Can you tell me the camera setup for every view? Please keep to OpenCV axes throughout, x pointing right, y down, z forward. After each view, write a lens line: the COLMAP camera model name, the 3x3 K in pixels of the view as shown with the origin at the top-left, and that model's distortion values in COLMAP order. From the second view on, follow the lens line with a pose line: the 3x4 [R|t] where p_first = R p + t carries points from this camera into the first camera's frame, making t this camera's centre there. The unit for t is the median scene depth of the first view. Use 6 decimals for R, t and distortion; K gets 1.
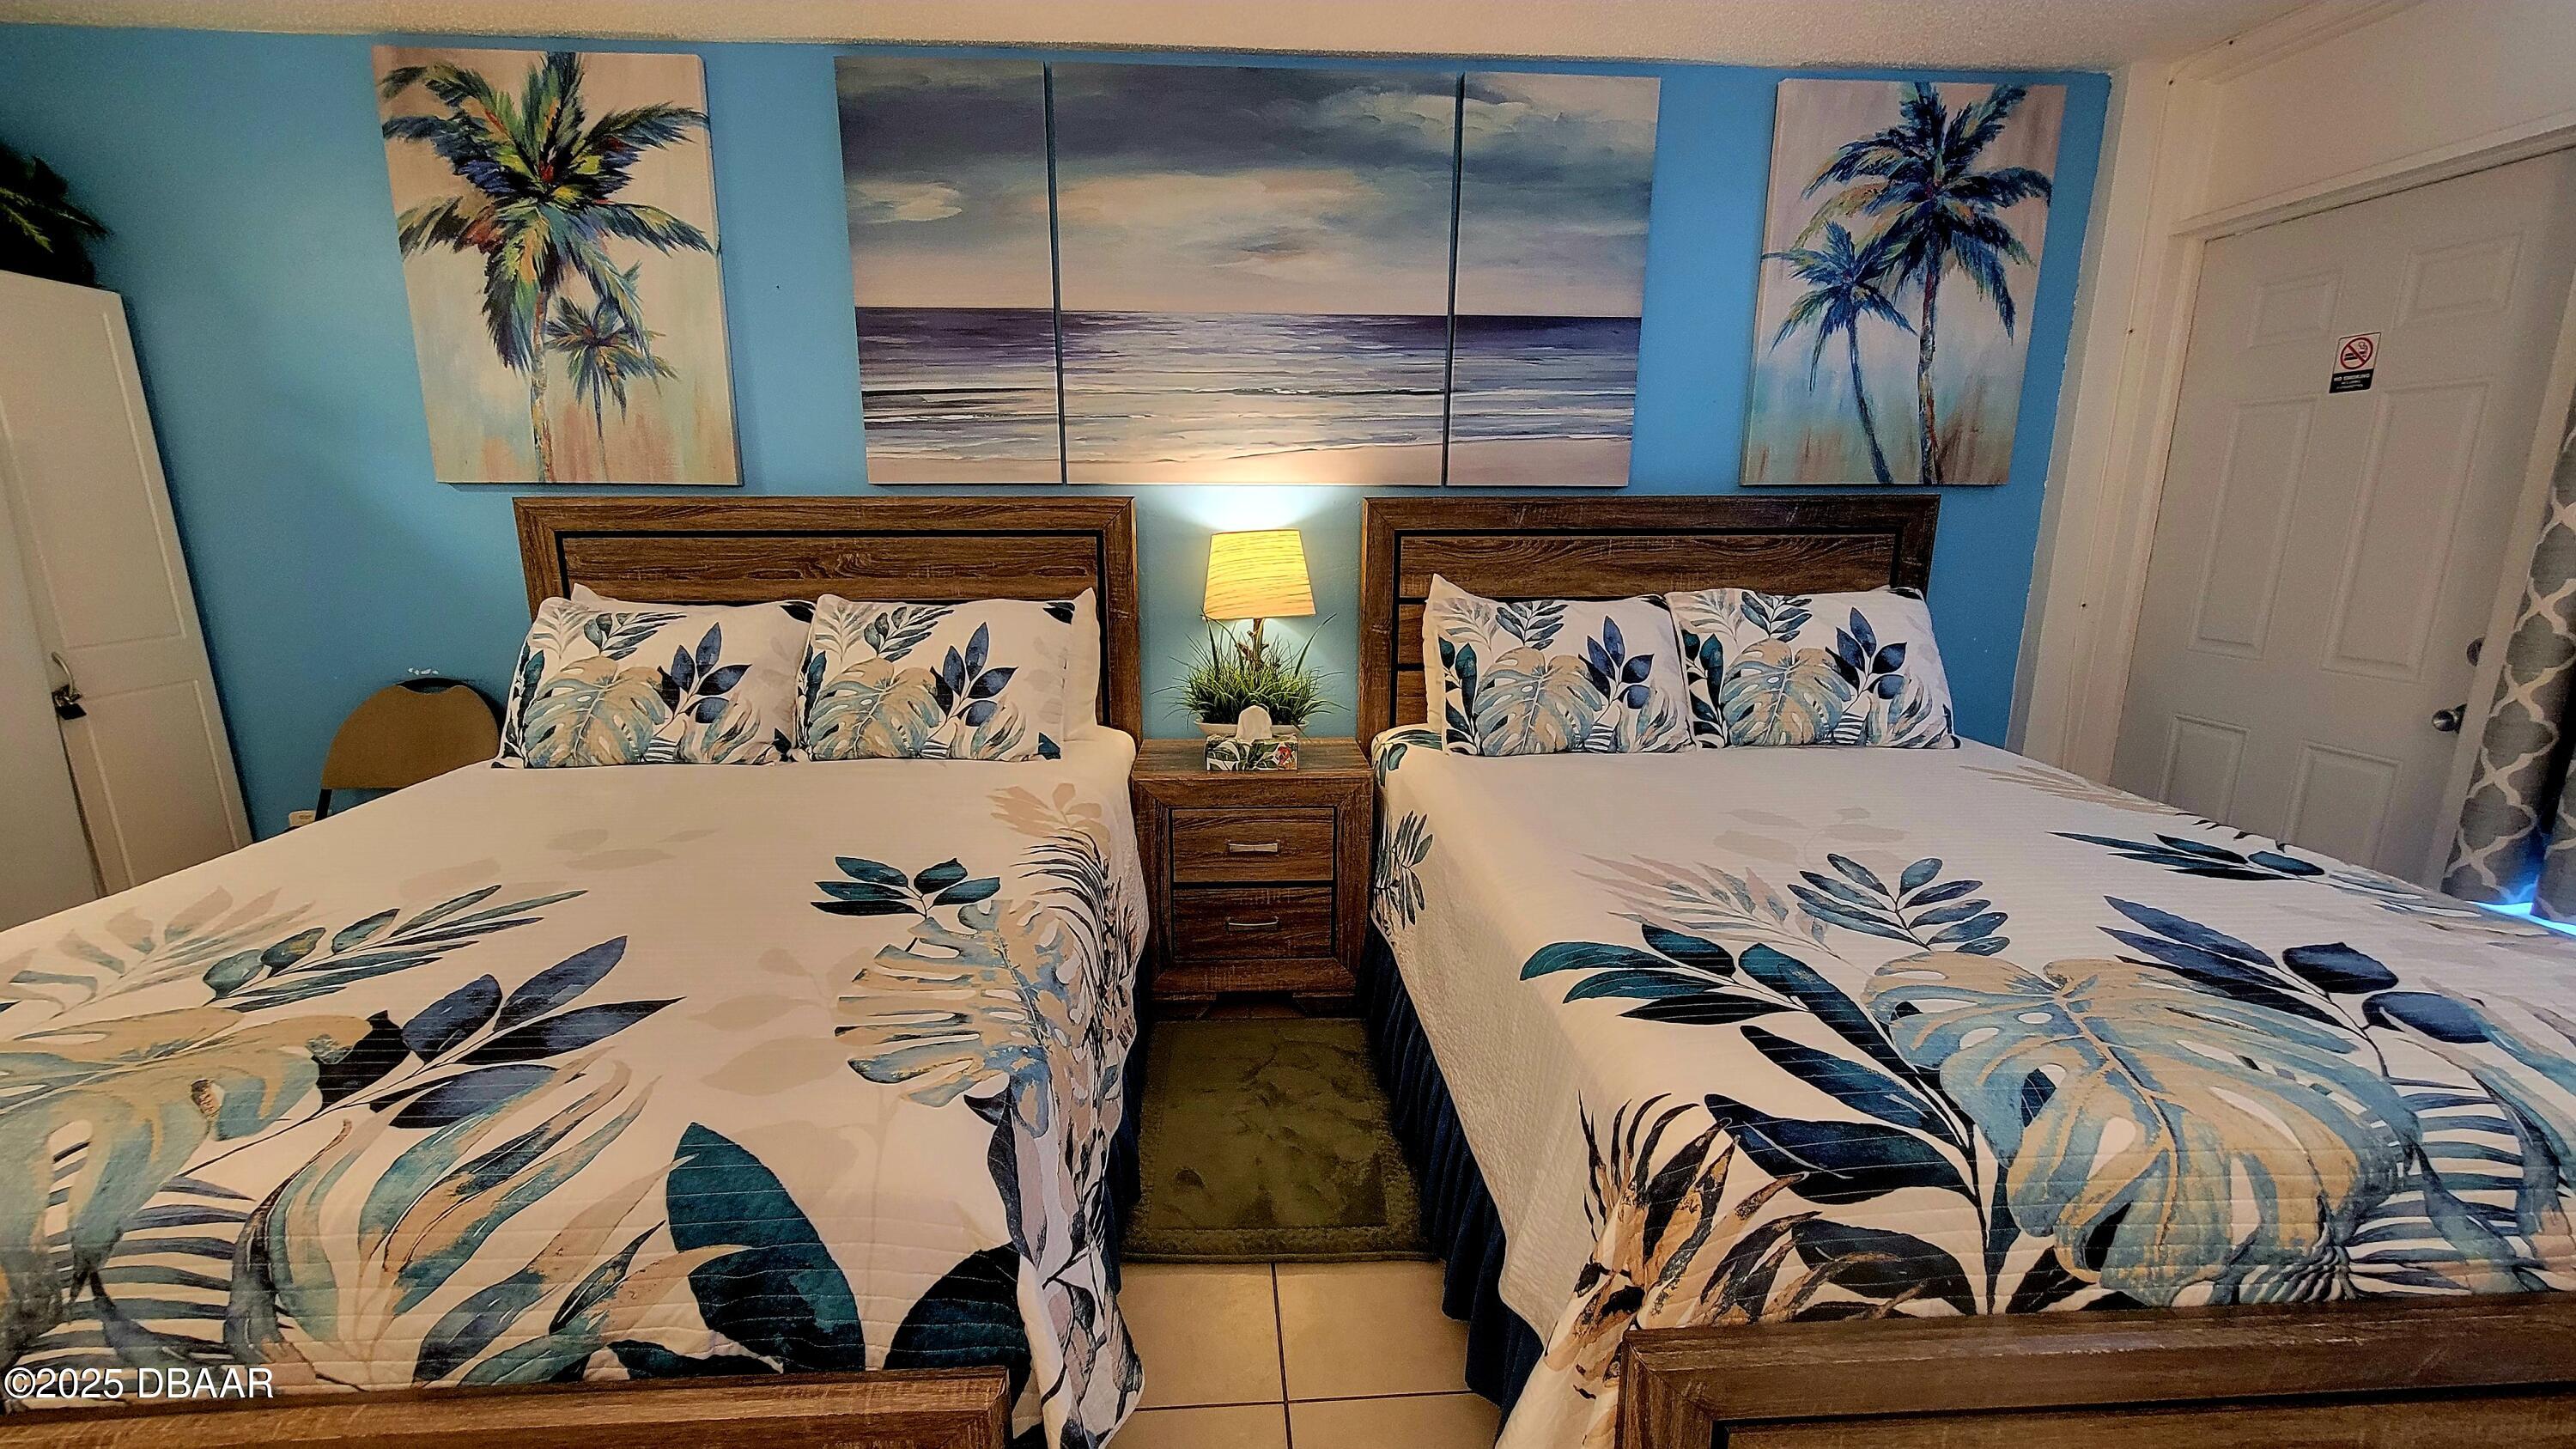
lens RADIAL K [[1048.6, 0, 1267.2], [0, 1048.6, 745.4], [0, 0, 1]] dist [0.000987, -0.001115]
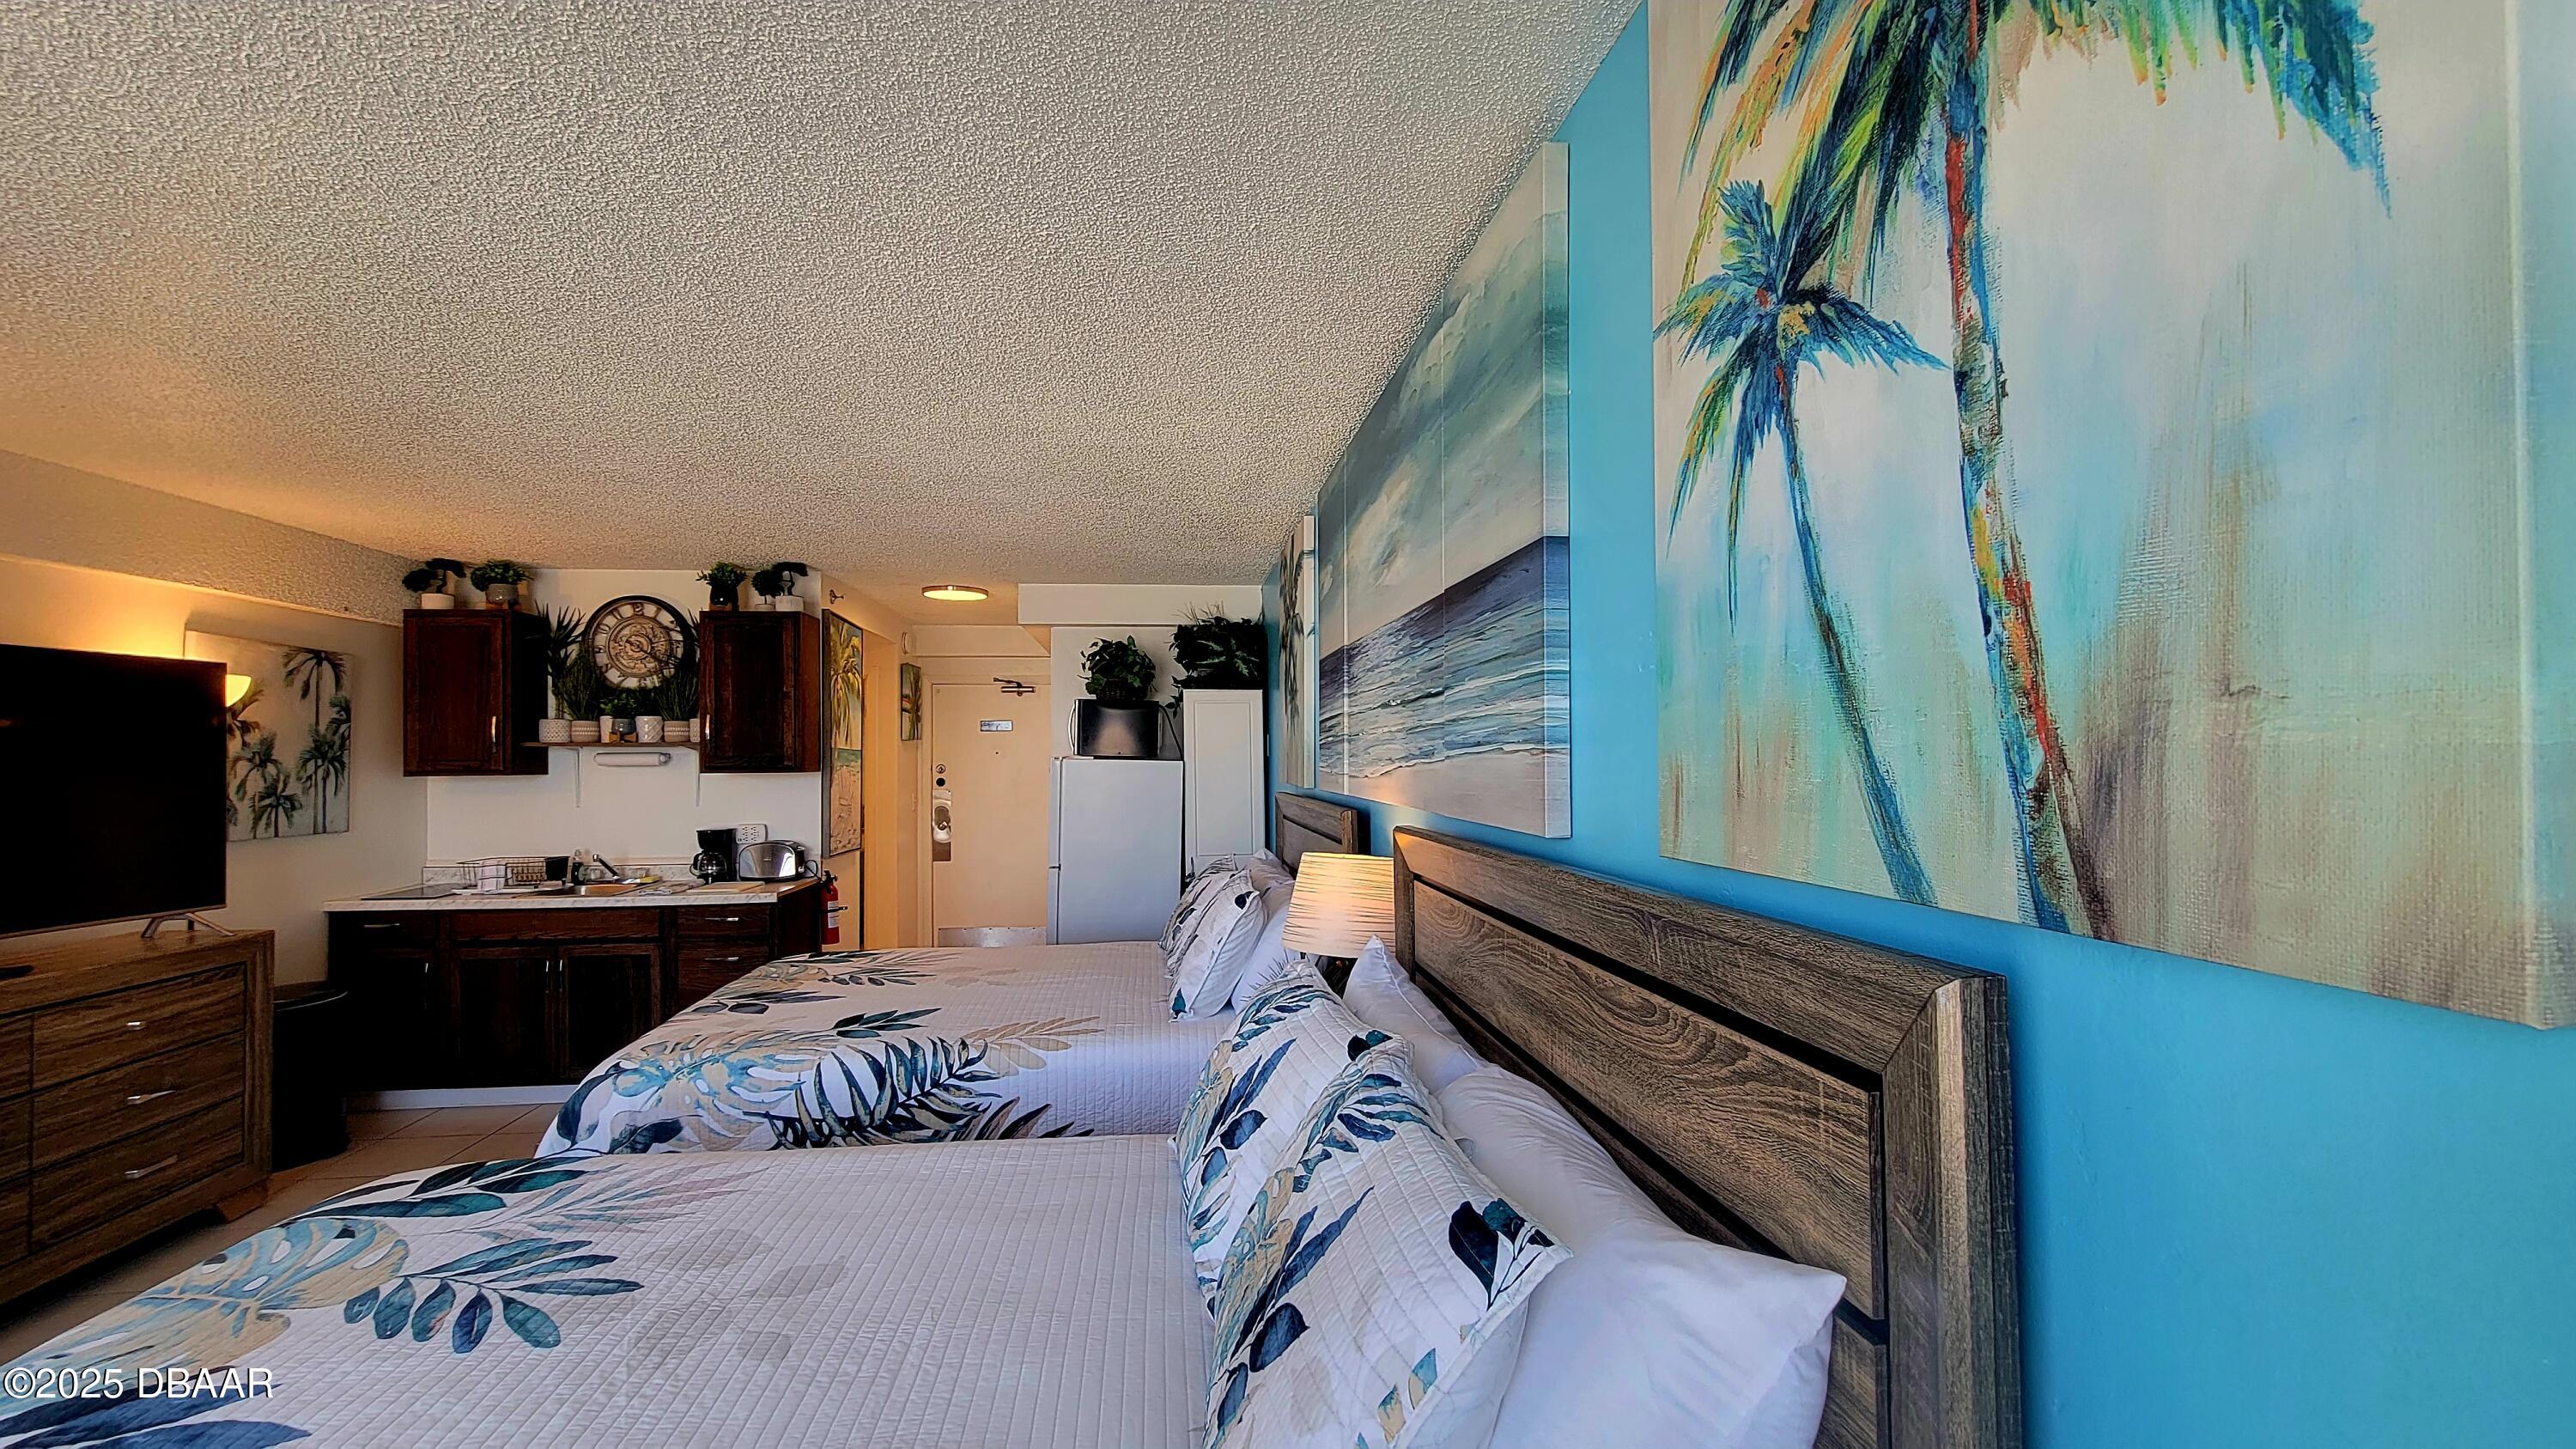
lens RADIAL K [[1048.6, 0, 1267.2], [0, 1048.6, 745.4], [0, 0, 1]] dist [0.000987, -0.001115]
pose [[0.053700, -0.010448, -0.998502, 0.952543], [-0.213881, 0.976618, -0.021722, -0.277592], [0.975383, 0.214727, 0.050210, 0.914996]]
